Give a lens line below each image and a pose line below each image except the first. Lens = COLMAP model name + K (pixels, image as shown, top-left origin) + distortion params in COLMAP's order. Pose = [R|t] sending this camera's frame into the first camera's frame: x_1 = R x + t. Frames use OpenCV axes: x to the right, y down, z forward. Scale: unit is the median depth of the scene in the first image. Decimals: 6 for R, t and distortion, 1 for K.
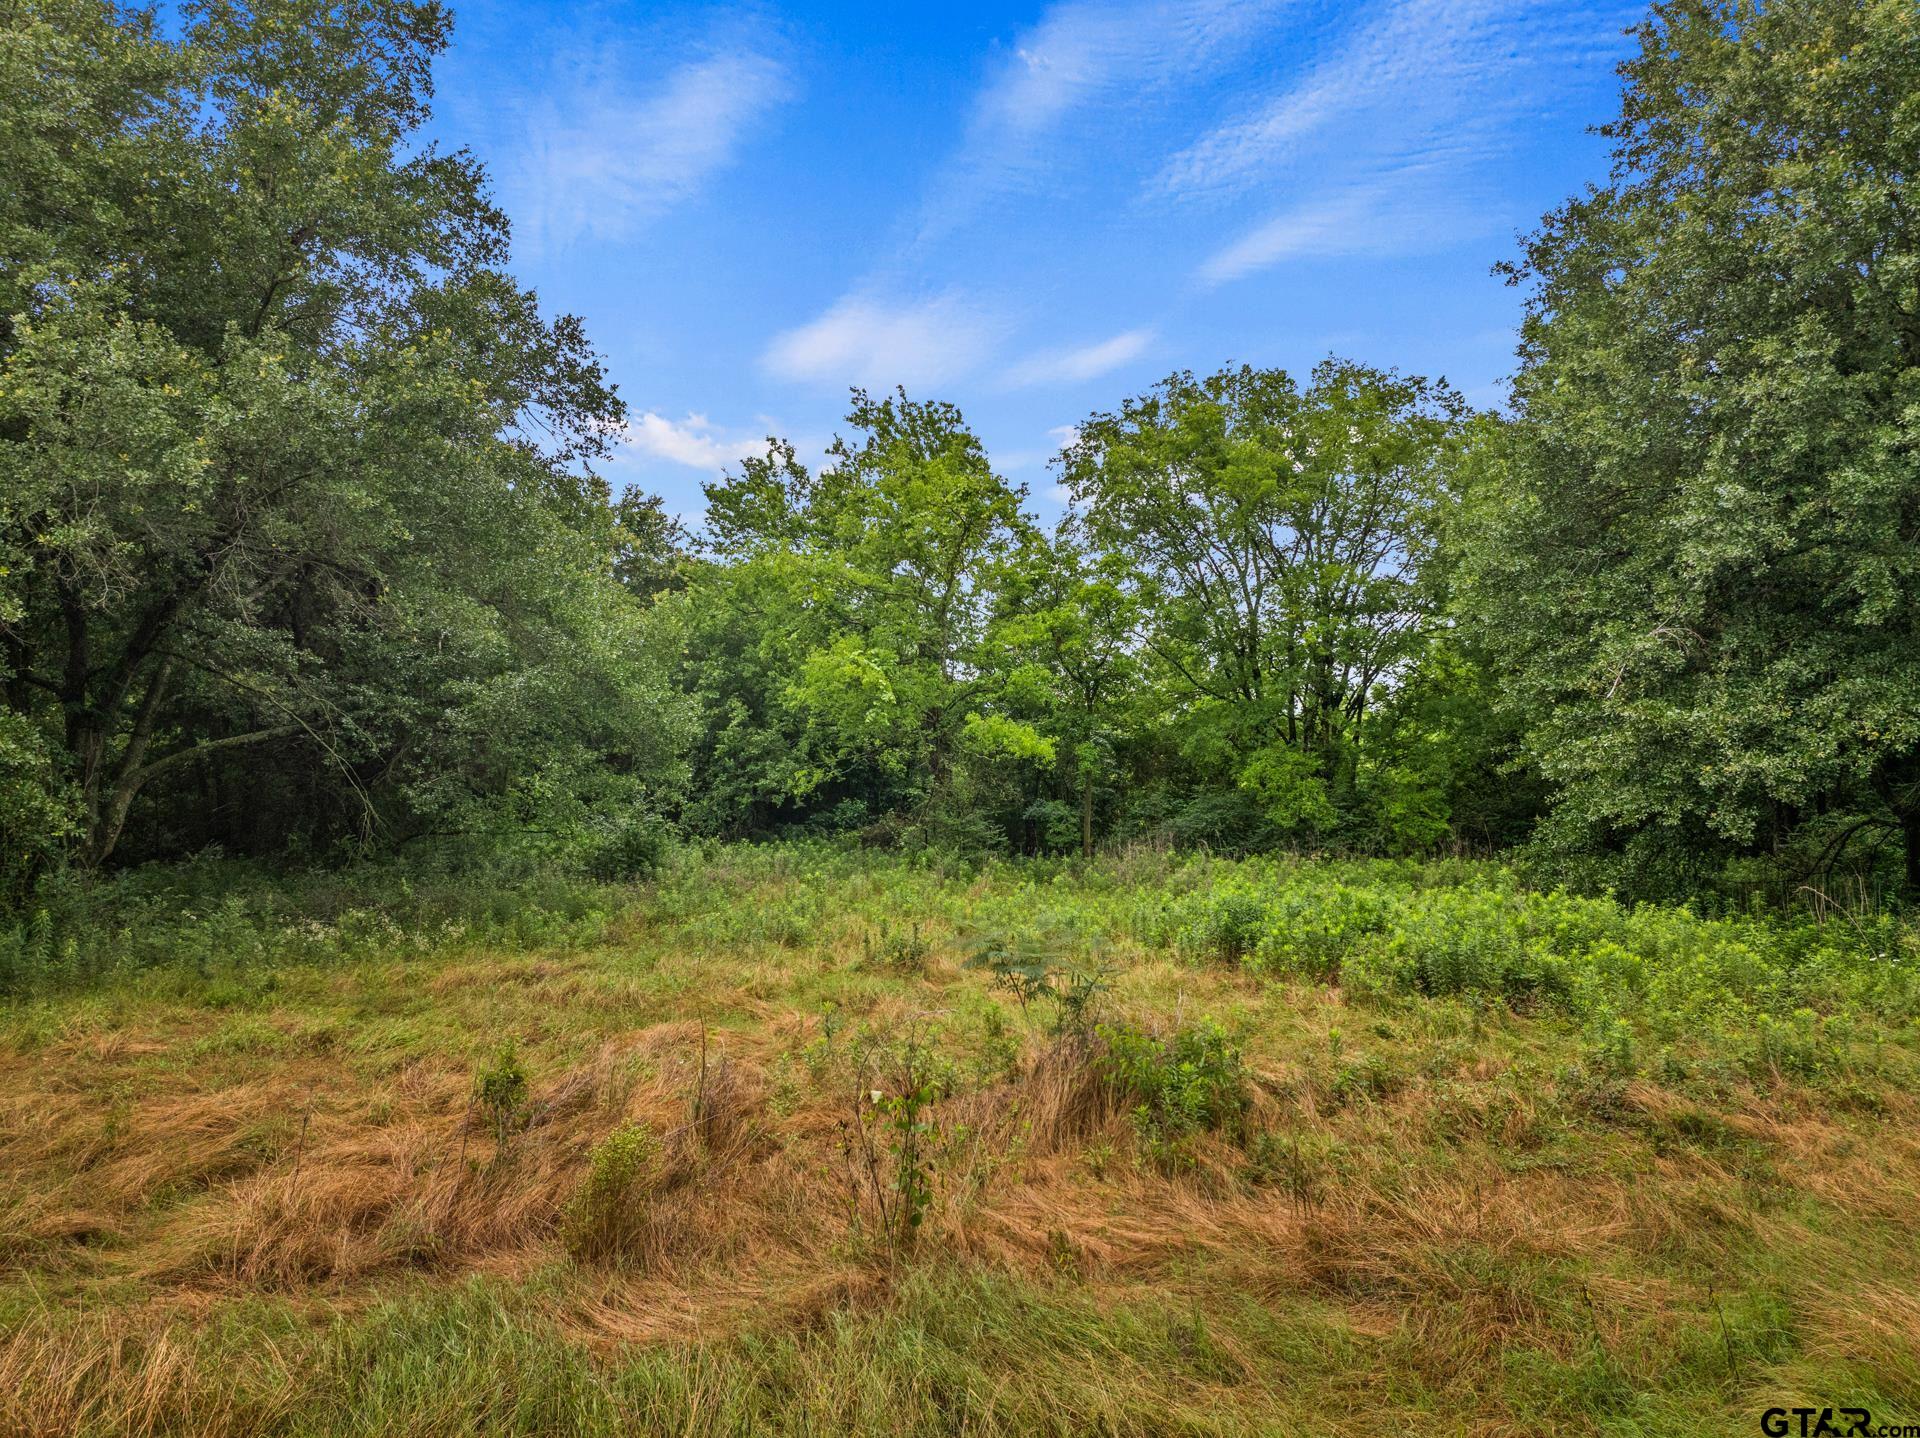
lens RADIAL K [[1364.3, 0, 960.0], [0, 1364.3, 719.0], [0, 0, 1]] dist [-0.039007, -0.007478]
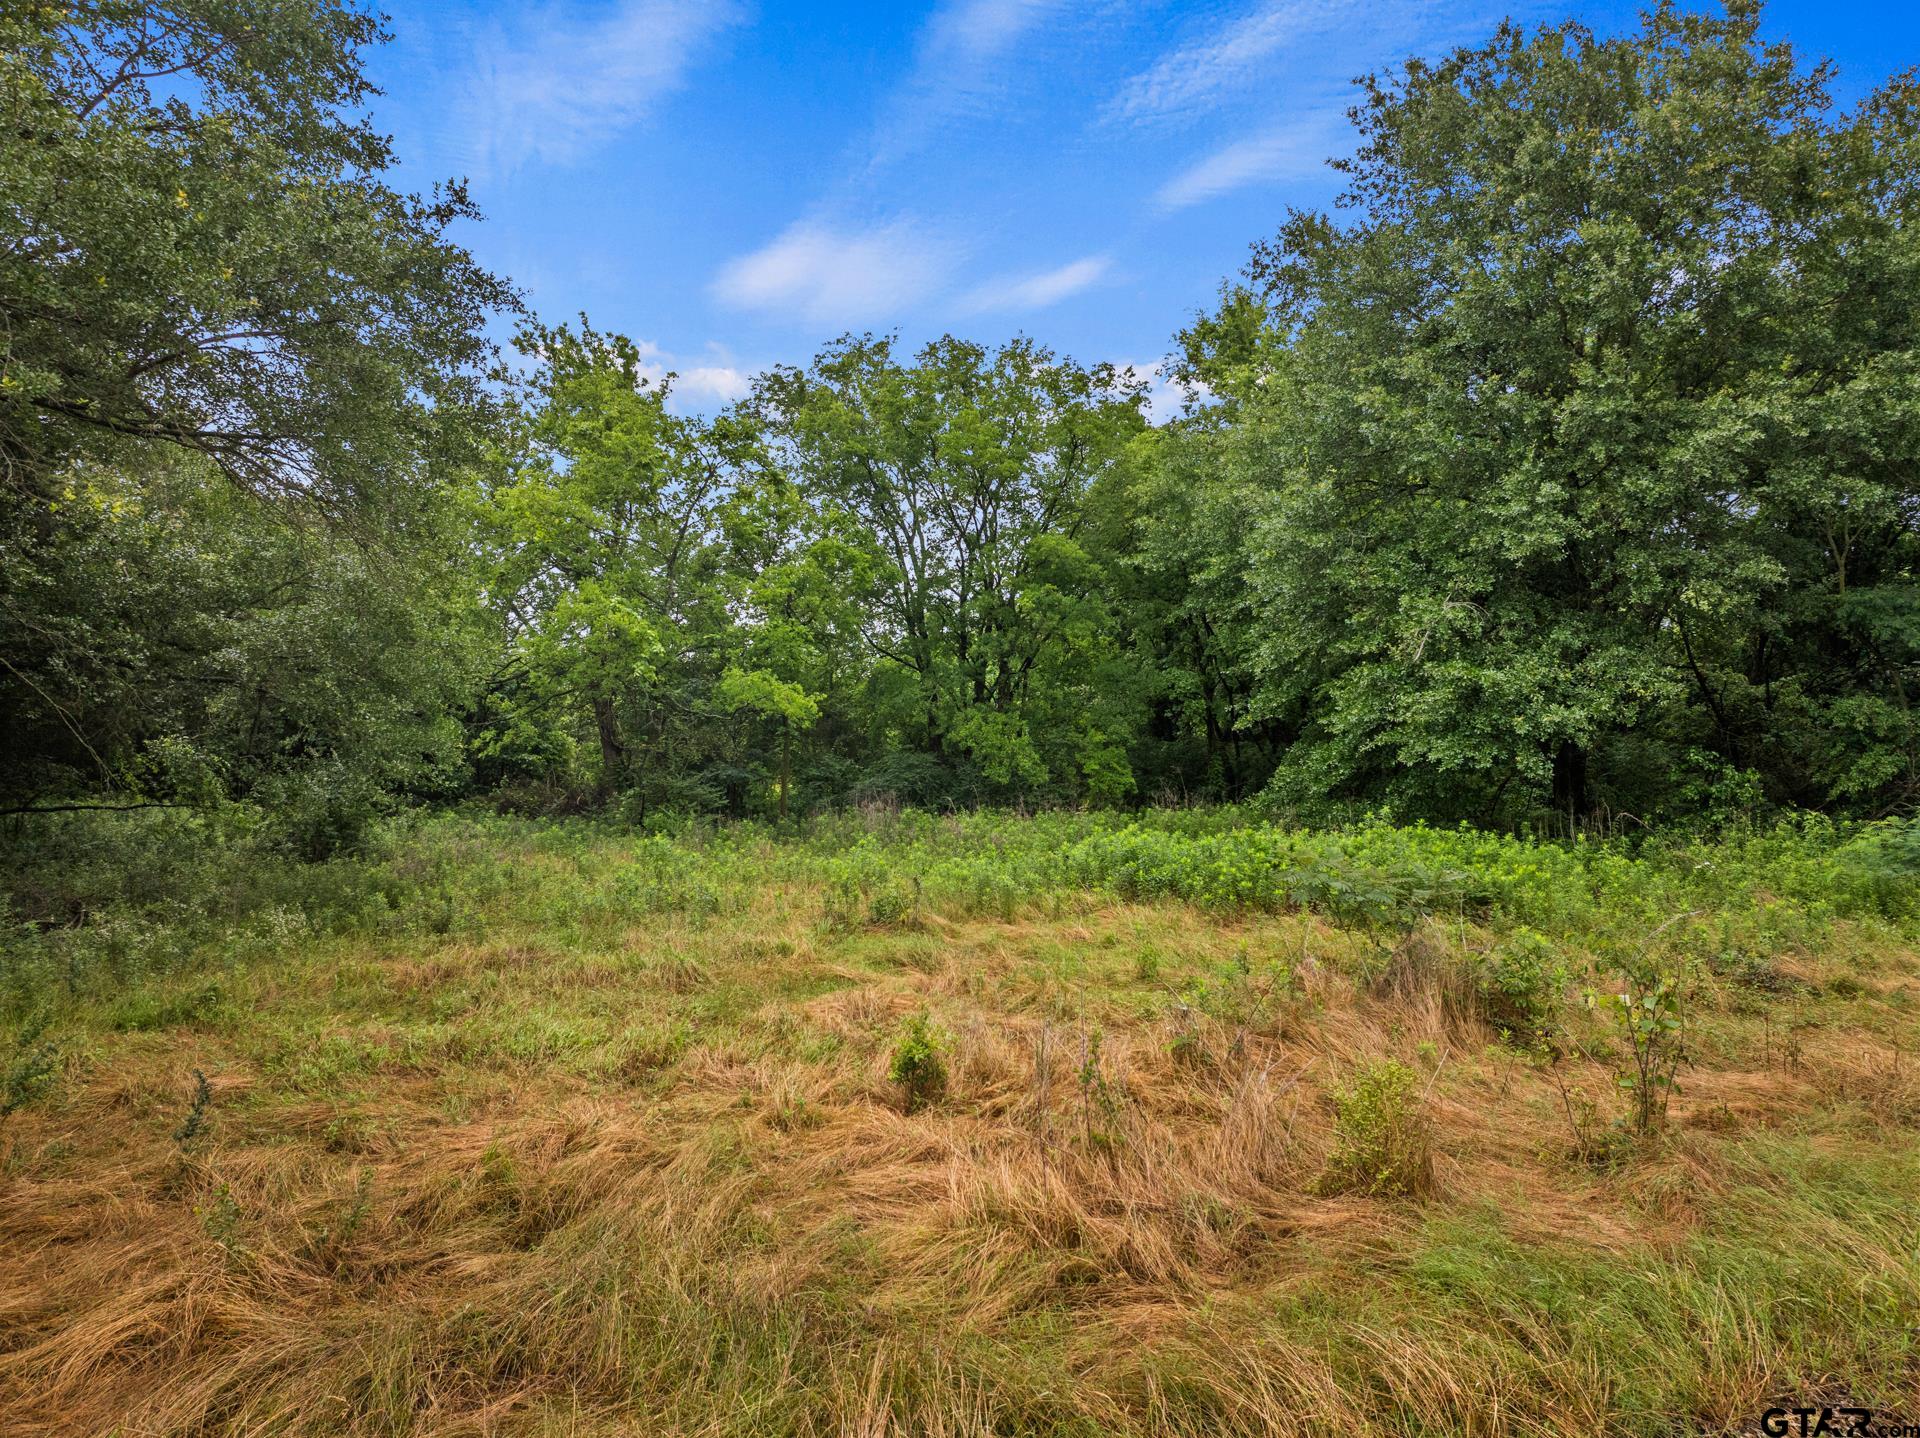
lens RADIAL K [[1364.3, 0, 960.0], [0, 1364.3, 719.0], [0, 0, 1]] dist [-0.039007, -0.007478]
pose [[0.909118, 0.002480, 0.416531, -0.249738], [-0.011524, 0.999749, 0.019200, 0.011763], [-0.416378, -0.022255, 0.908919, 0.069854]]
